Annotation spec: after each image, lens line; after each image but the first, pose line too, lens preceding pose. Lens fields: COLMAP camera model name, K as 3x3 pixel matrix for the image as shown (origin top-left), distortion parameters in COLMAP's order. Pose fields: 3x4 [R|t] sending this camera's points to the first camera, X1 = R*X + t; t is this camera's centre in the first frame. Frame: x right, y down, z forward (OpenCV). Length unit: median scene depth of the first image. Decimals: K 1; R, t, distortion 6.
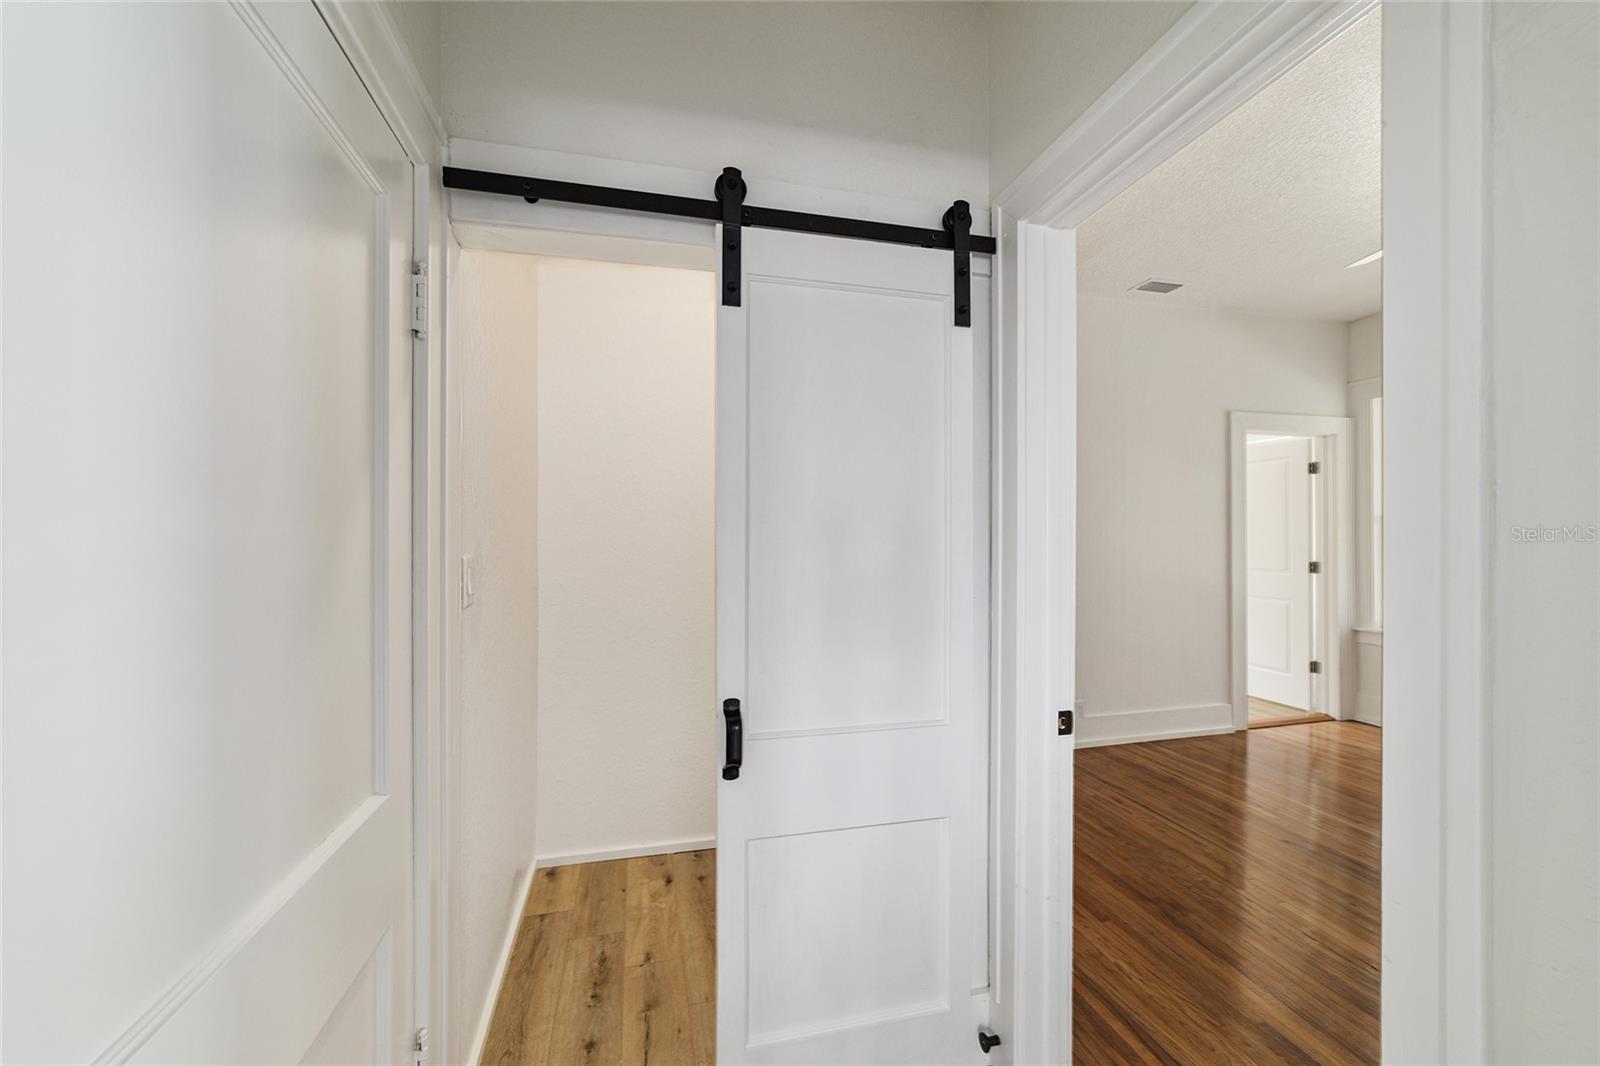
lens RADIAL K [[616.9, 0, 789.2], [0, 616.9, 532.3], [0, 0, 1]] dist [-0.000828, 0.002016]
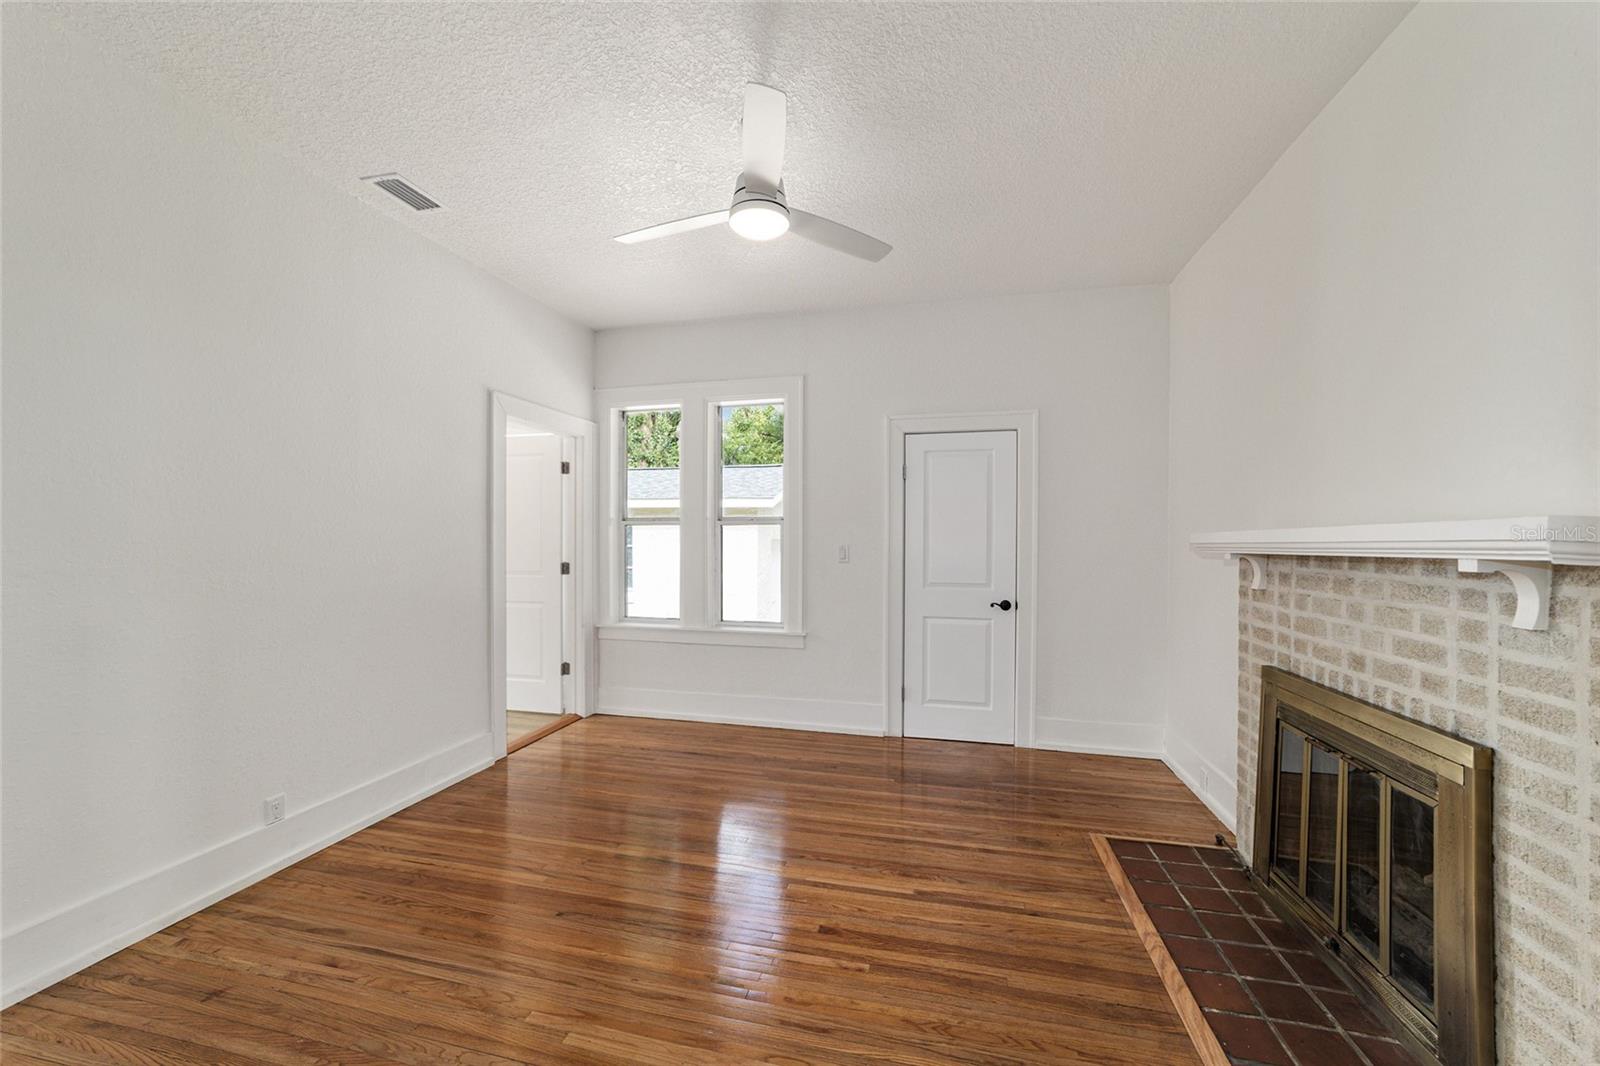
lens RADIAL K [[616.9, 0, 785.7], [0, 616.9, 540.6], [0, 0, 1]] dist [-0.000828, 0.002016]
pose [[0.469859, 0.001666, 0.882740, 0.155627], [-0.008309, 0.999962, 0.002536, 0.007891], [-0.882702, -0.008526, 0.469855, 0.243852]]
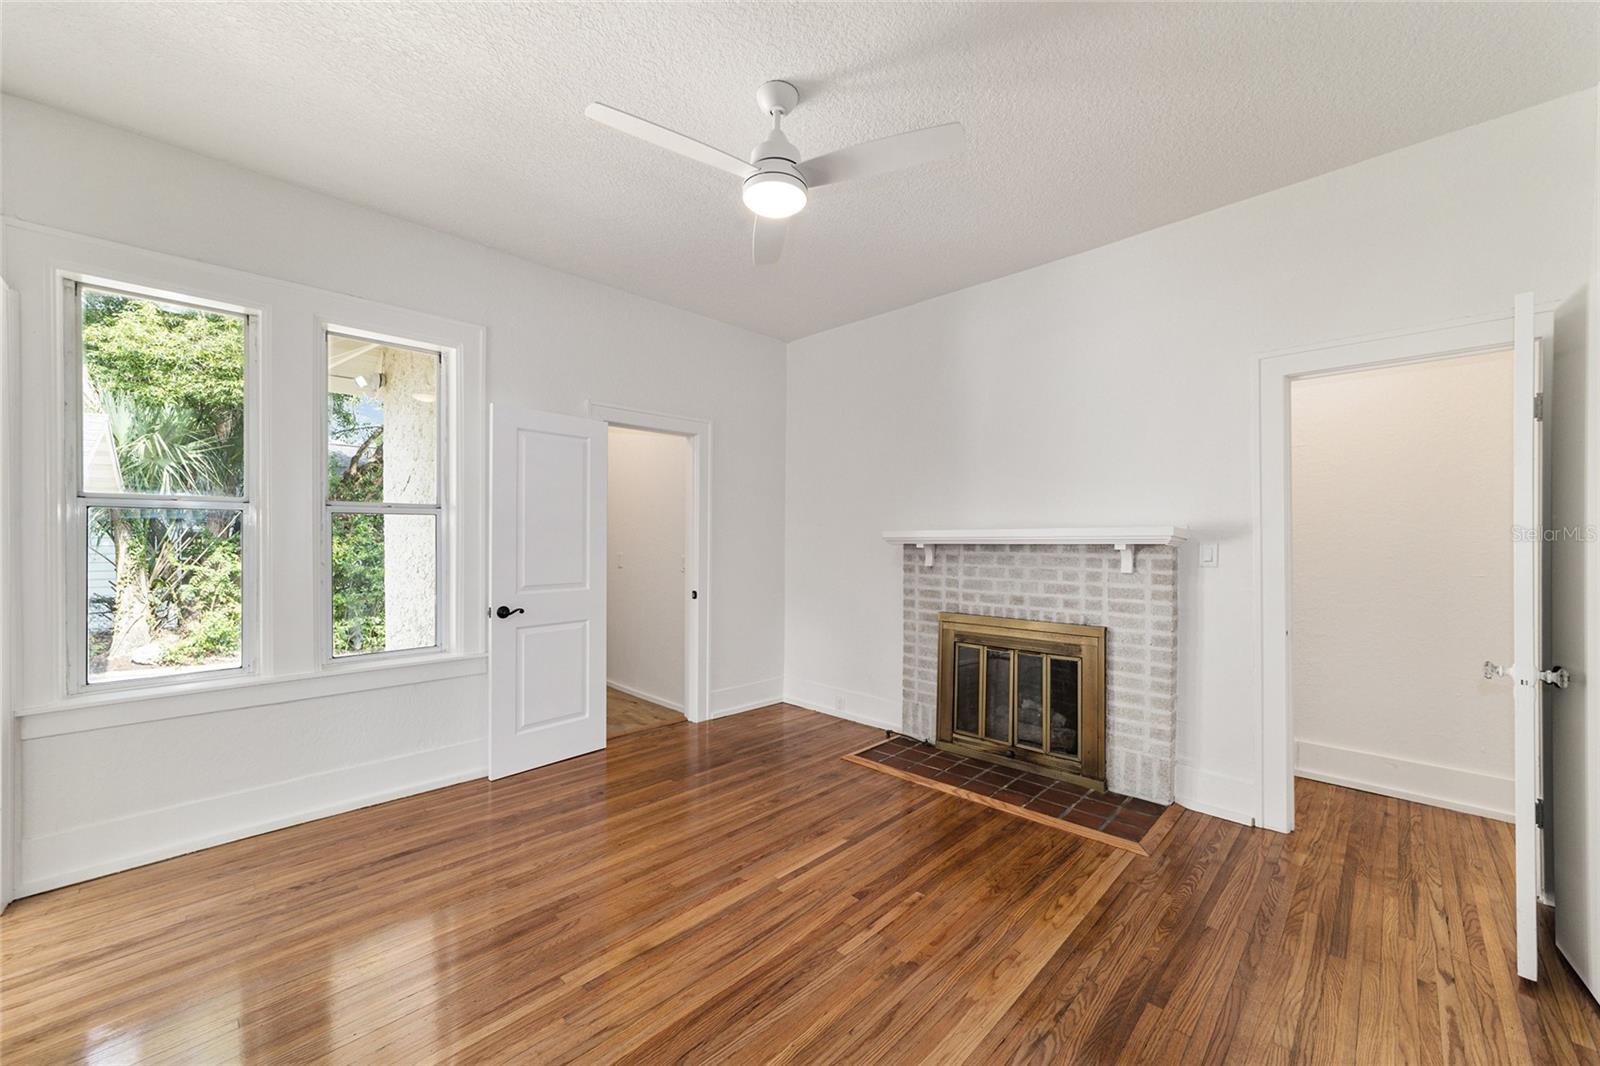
lens RADIAL K [[616.9, 0, 789.6], [0, 616.9, 533.6], [0, 0, 1]] dist [-0.000828, 0.002016]
pose [[-0.513772, 0.006270, 0.857904, 0.177218], [-0.006638, 0.999914, -0.011283, 0.013573], [-0.857901, -0.011492, -0.513686, 0.771699]]
